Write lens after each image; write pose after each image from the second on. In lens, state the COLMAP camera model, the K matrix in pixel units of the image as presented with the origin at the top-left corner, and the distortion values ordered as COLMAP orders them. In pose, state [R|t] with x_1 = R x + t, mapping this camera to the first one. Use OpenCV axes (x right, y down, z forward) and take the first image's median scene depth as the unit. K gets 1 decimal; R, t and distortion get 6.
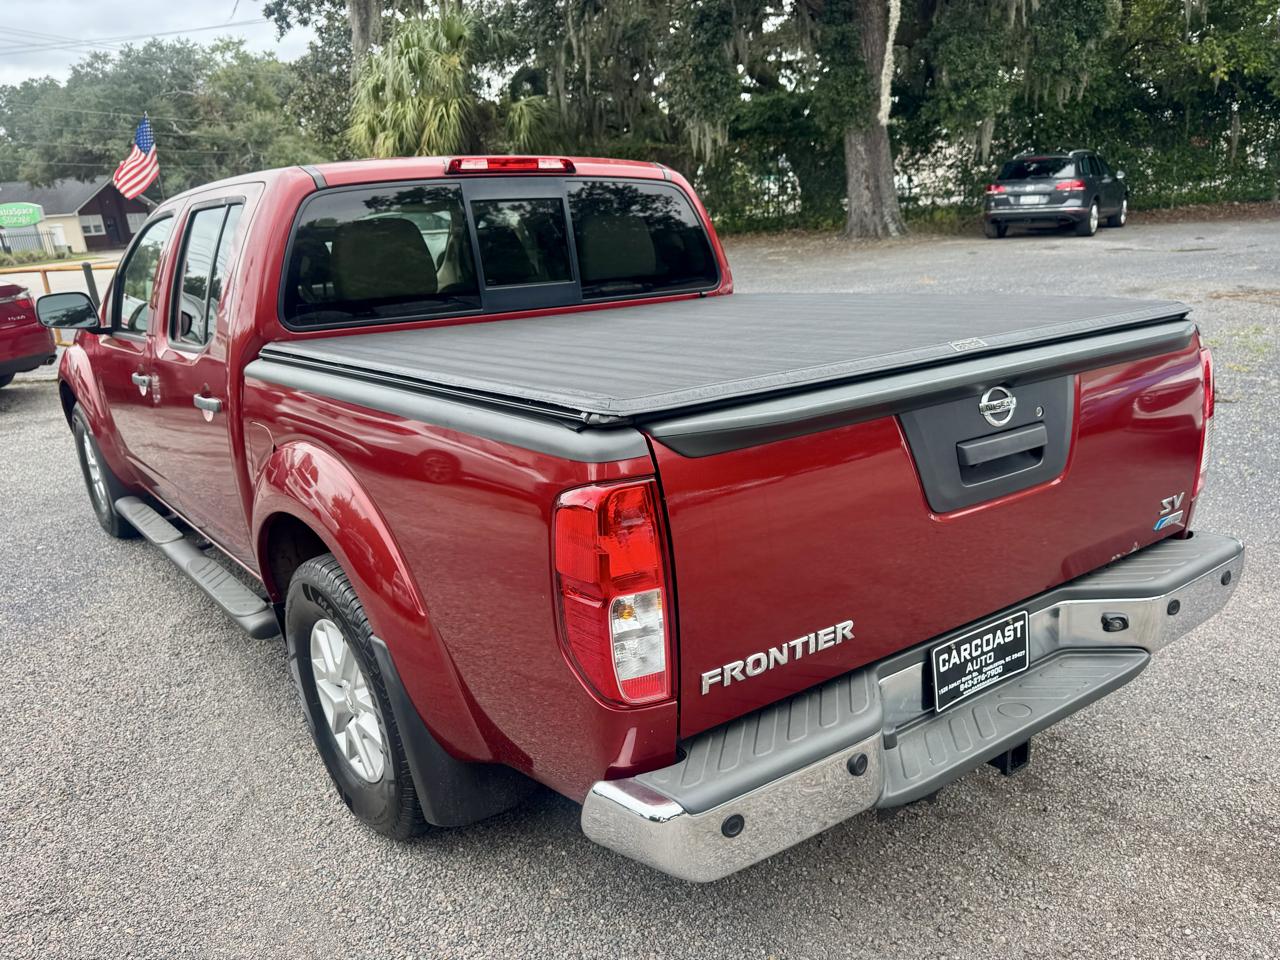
lens RADIAL K [[942.8, 0, 657.8], [0, 942.8, 454.8], [0, 0, 1]] dist [0.031613, -0.038834]
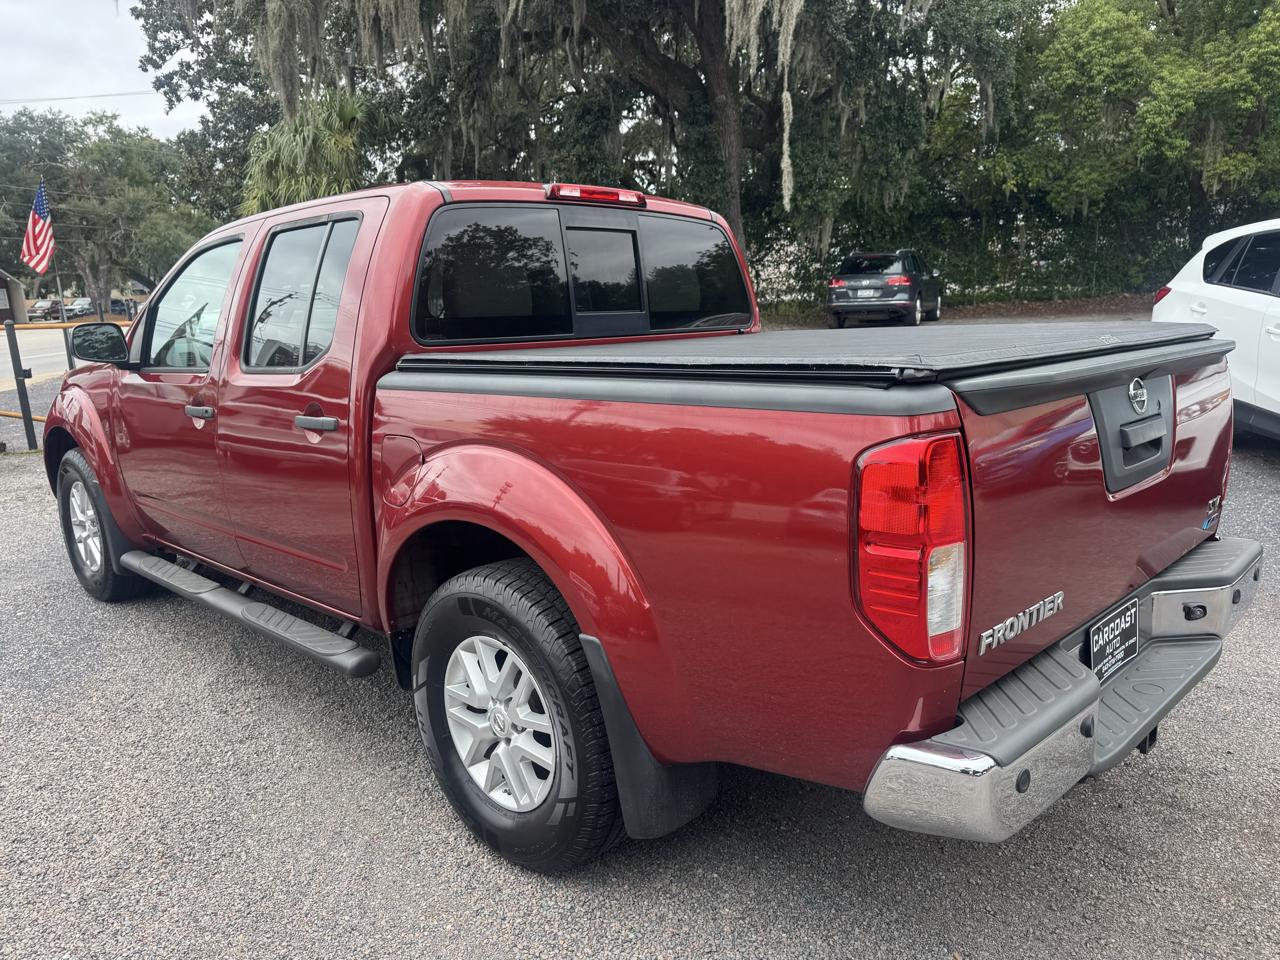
lens RADIAL K [[942.8, 0, 644.4], [0, 942.8, 459.1], [0, 0, 1]] dist [0.031613, -0.038834]
pose [[0.987477, -0.021520, 0.156286, -0.301751], [0.036114, 0.995182, -0.091152, 0.081029], [-0.153572, 0.095655, 0.983497, 0.020846]]
